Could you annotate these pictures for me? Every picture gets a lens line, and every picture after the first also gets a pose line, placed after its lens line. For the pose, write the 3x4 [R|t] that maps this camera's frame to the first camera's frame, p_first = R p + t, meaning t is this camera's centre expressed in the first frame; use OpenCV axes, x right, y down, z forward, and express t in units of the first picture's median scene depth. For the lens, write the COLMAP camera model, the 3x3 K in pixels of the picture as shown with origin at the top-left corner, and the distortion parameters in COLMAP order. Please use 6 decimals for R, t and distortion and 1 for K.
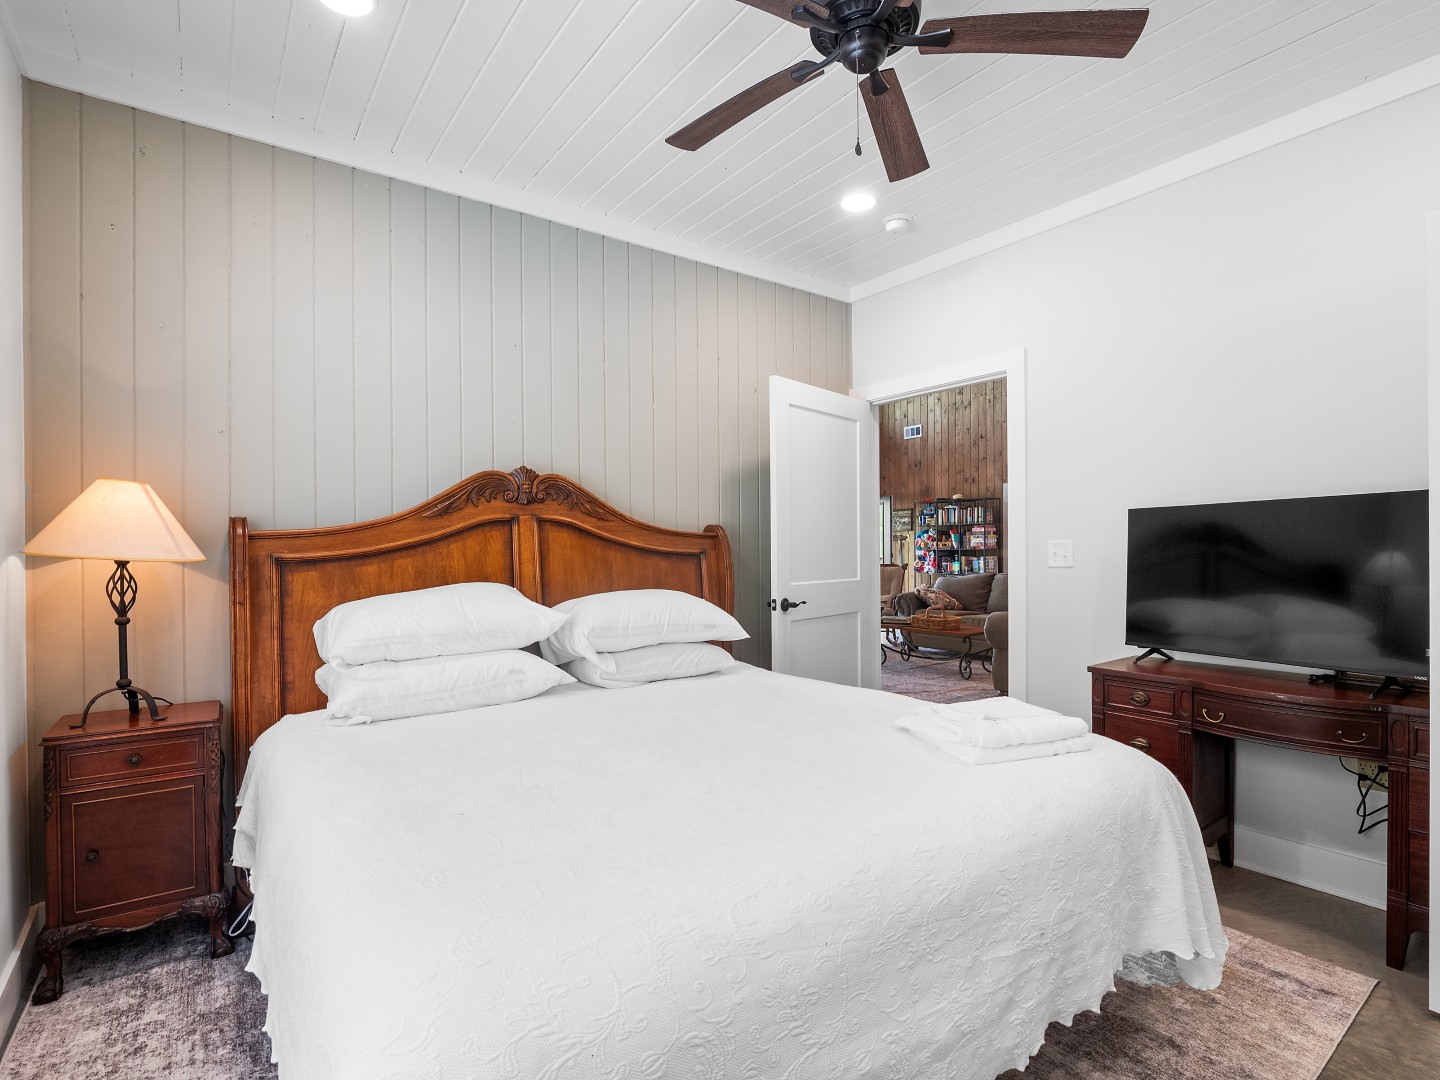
lens RADIAL K [[695.8, 0, 724.8], [0, 695.8, 546.0], [0, 0, 1]] dist [-0.012082, -0.003920]
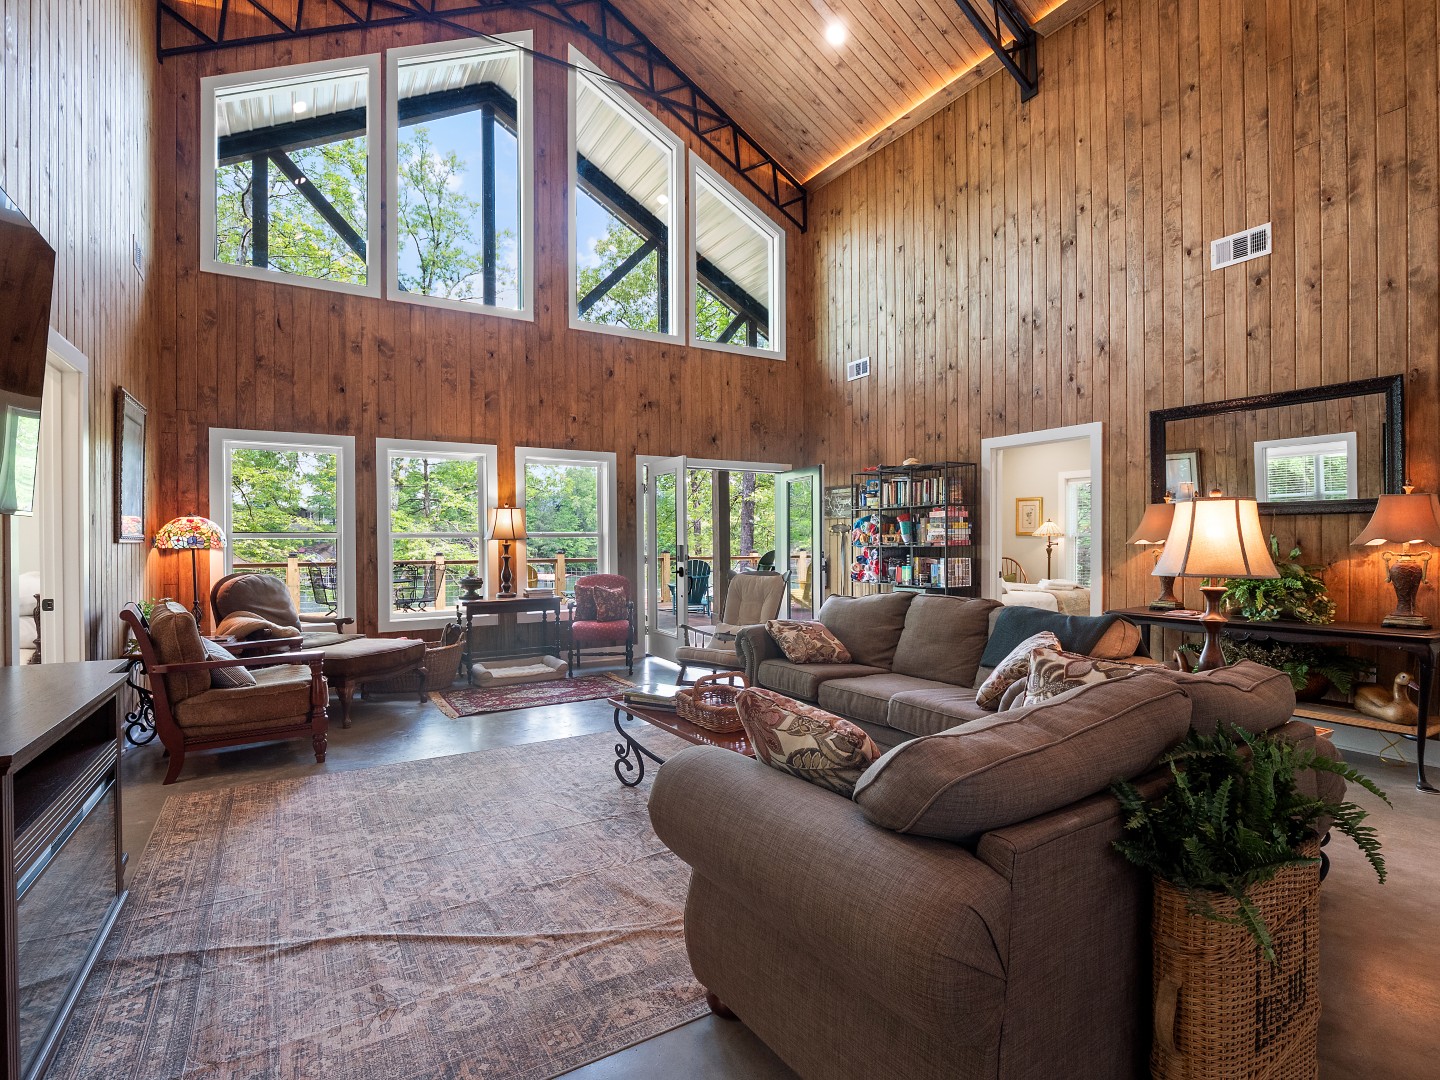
lens RADIAL K [[695.8, 0, 715.2], [0, 695.8, 545.7], [0, 0, 1]] dist [-0.012082, -0.003920]
pose [[0.993594, 0.000012, -0.113012, 0.228912], [0.001113, 0.999950, 0.009893, -0.002005], [0.113006, -0.009955, 0.993544, 0.351005]]
